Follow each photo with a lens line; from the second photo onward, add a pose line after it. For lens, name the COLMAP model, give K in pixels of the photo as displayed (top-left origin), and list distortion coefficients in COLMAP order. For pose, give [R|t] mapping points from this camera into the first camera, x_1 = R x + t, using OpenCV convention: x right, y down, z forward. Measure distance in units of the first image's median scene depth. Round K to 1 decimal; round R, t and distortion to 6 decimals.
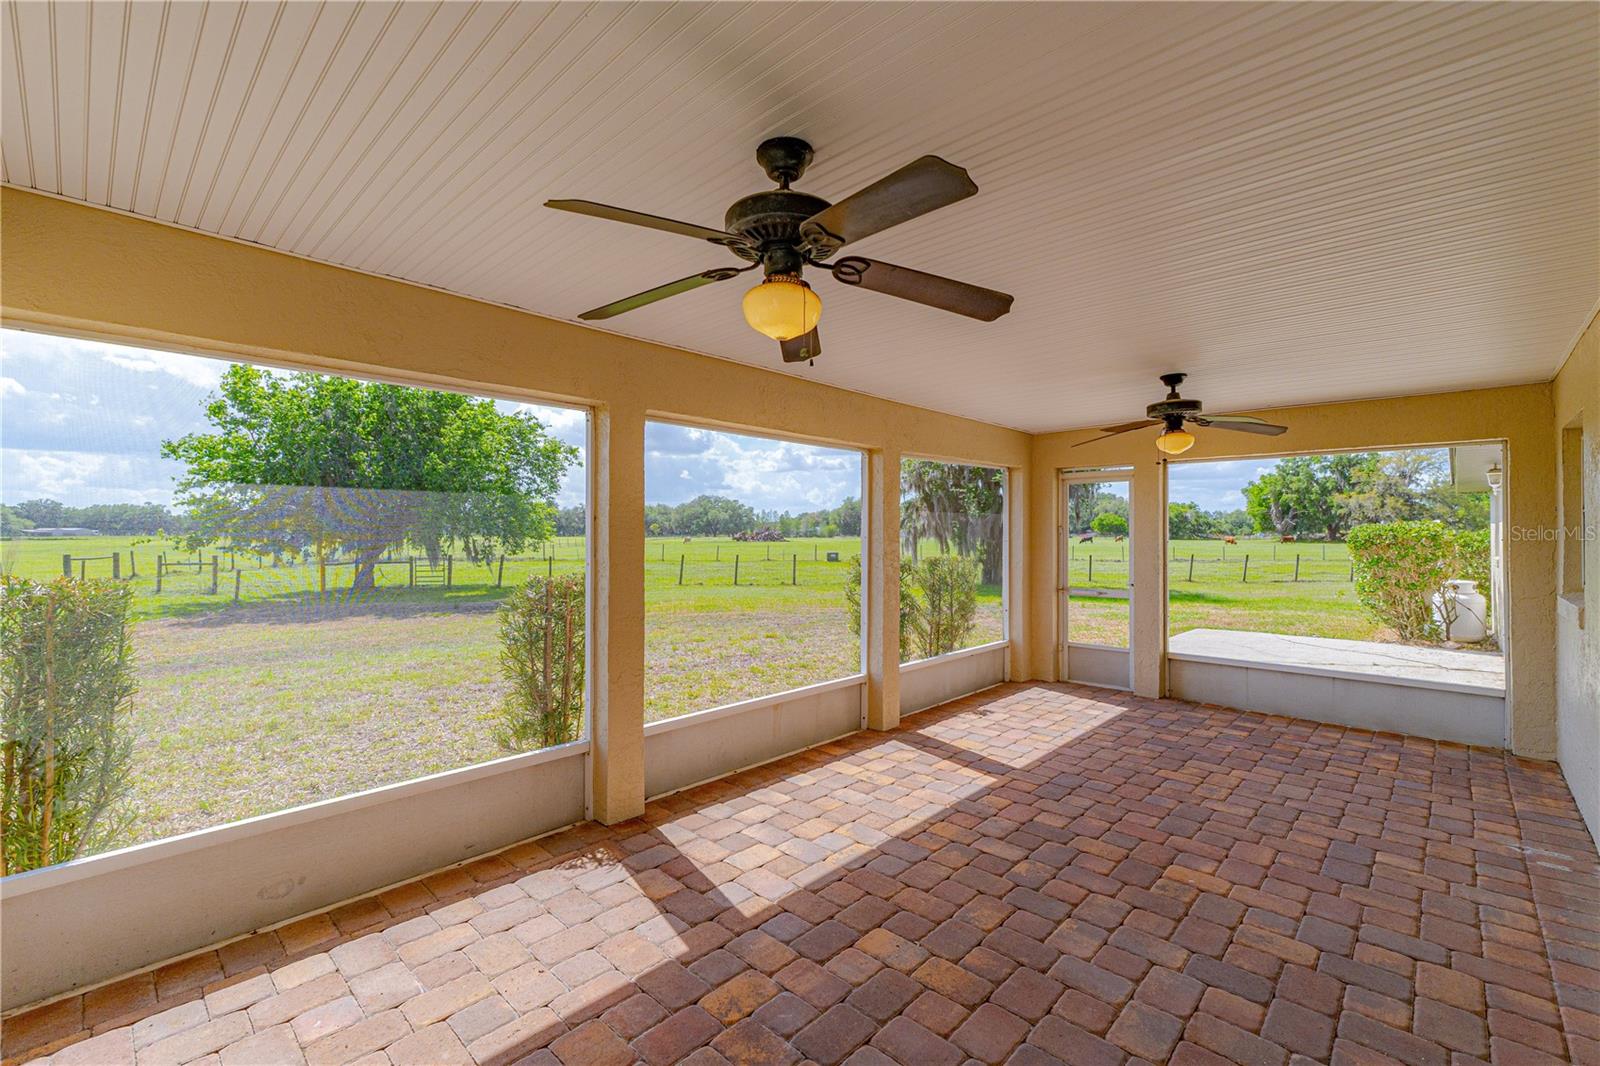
lens RADIAL K [[677.1, 0, 795.2], [0, 677.1, 532.3], [0, 0, 1]] dist [0.001711, -0.000195]
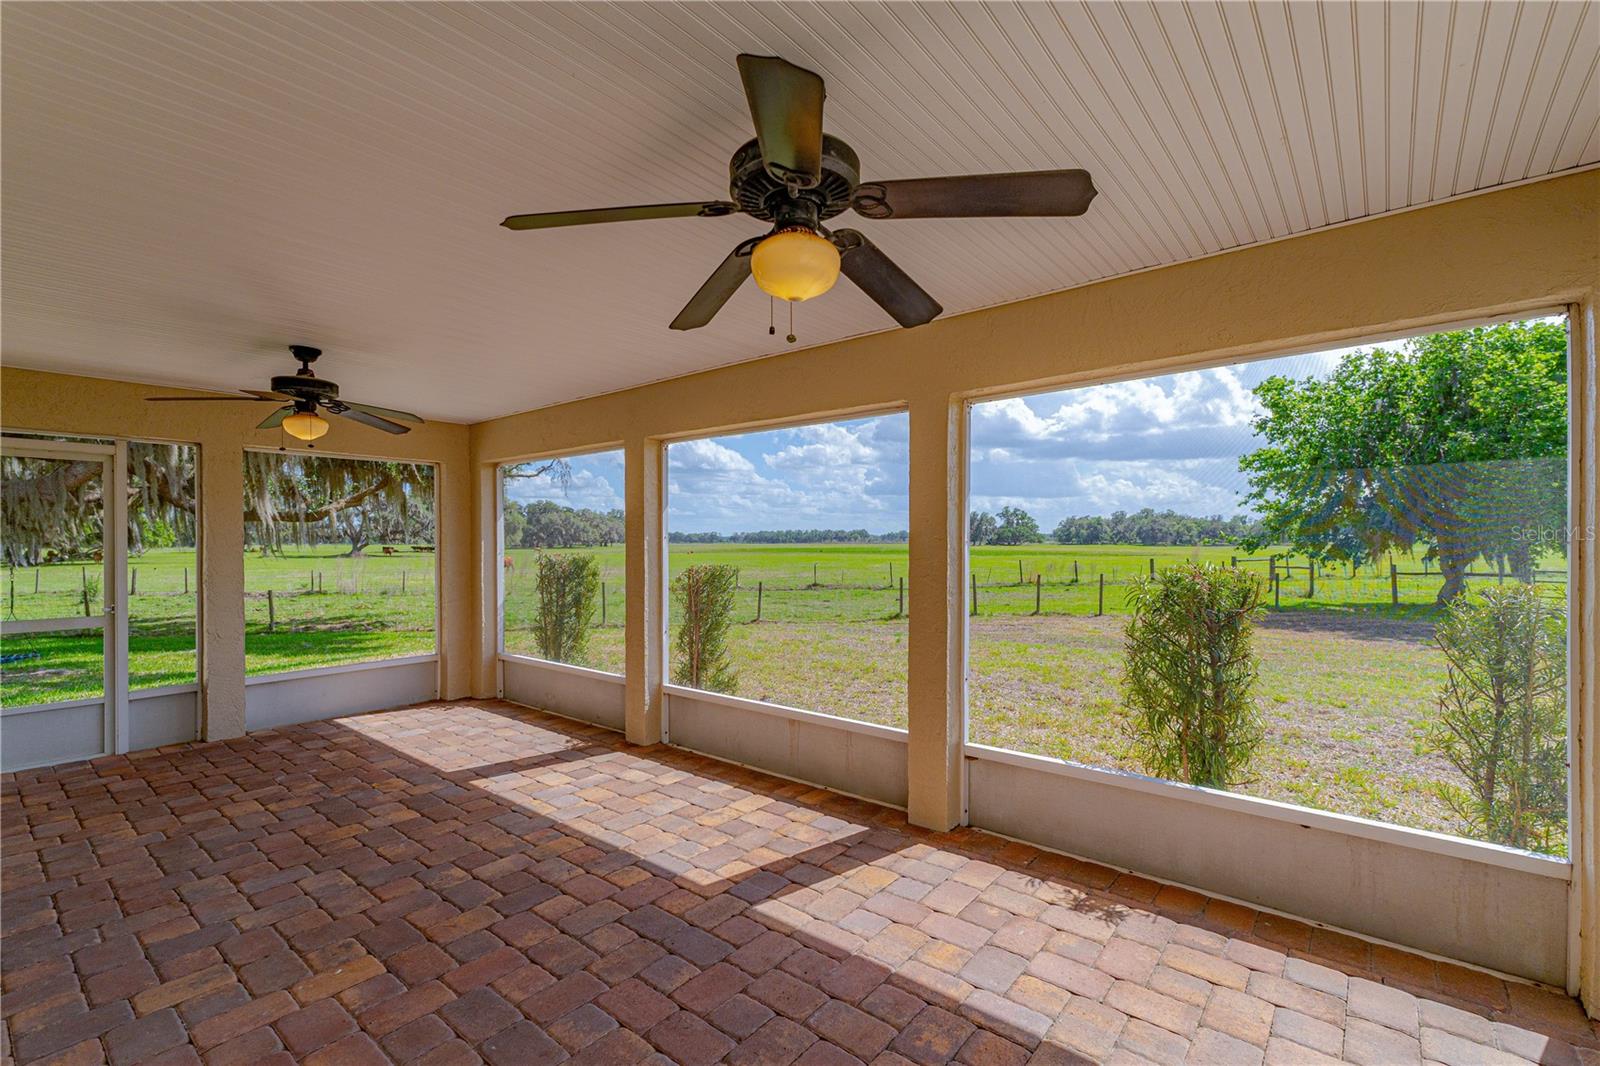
lens RADIAL K [[677.1, 0, 795.2], [0, 677.1, 532.3], [0, 0, 1]] dist [0.001711, -0.000195]
pose [[0.101502, -0.014066, -0.994736, 1.116129], [0.003687, 0.999898, -0.013763, 0.010847], [0.994828, -0.002270, 0.101544, 1.129396]]
